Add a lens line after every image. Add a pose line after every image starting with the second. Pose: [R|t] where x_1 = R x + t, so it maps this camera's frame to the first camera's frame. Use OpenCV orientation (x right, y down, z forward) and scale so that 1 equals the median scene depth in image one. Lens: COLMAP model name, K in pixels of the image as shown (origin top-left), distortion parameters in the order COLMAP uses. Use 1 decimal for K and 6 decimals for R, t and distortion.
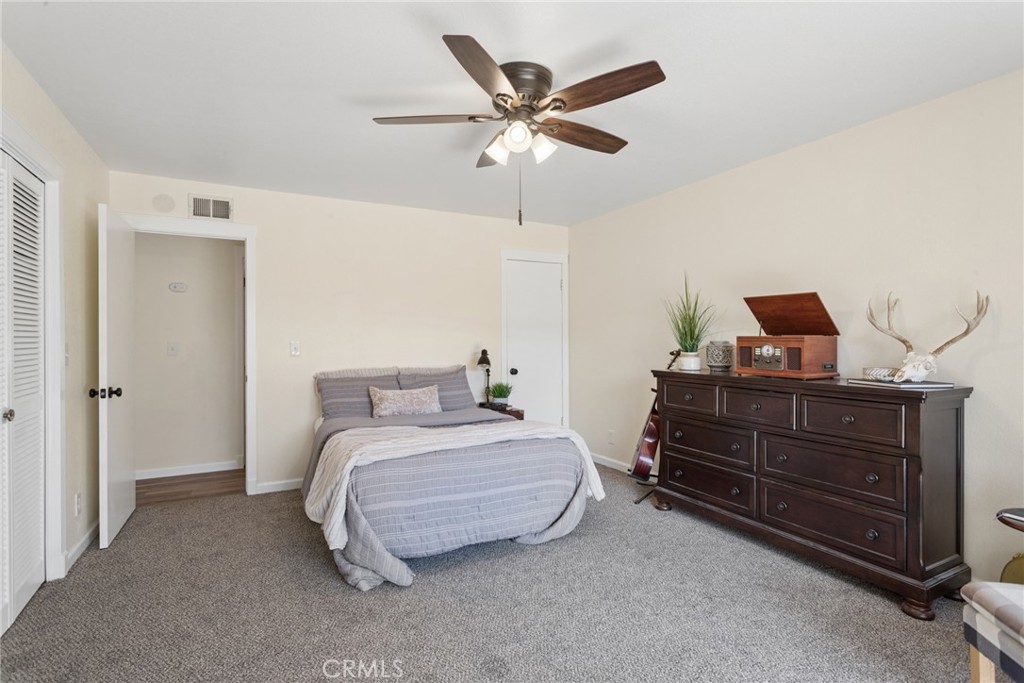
lens RADIAL K [[494.5, 0, 512.5], [0, 494.5, 338.6], [0, 0, 1]] dist [-0.009177, 0.006351]
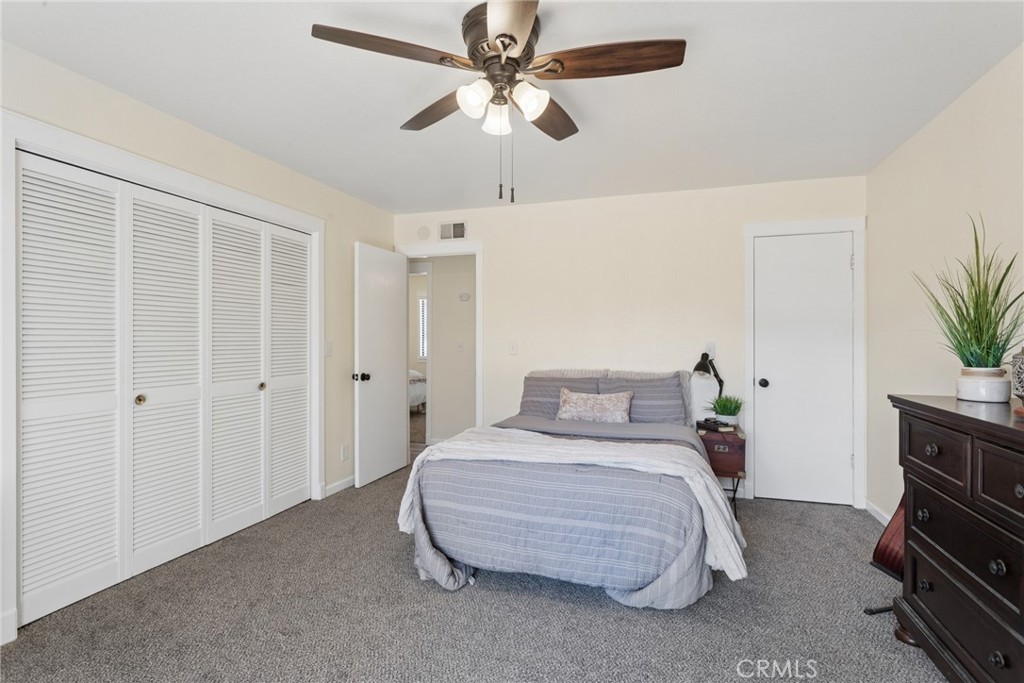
lens RADIAL K [[494.5, 0, 506.1], [0, 494.5, 339.9], [0, 0, 1]] dist [-0.009177, 0.006351]
pose [[0.696414, 0.006249, -0.717613, 0.384079], [-0.004820, 0.999980, 0.004030, -0.001689], [0.717624, 0.000652, 0.696430, 0.267337]]
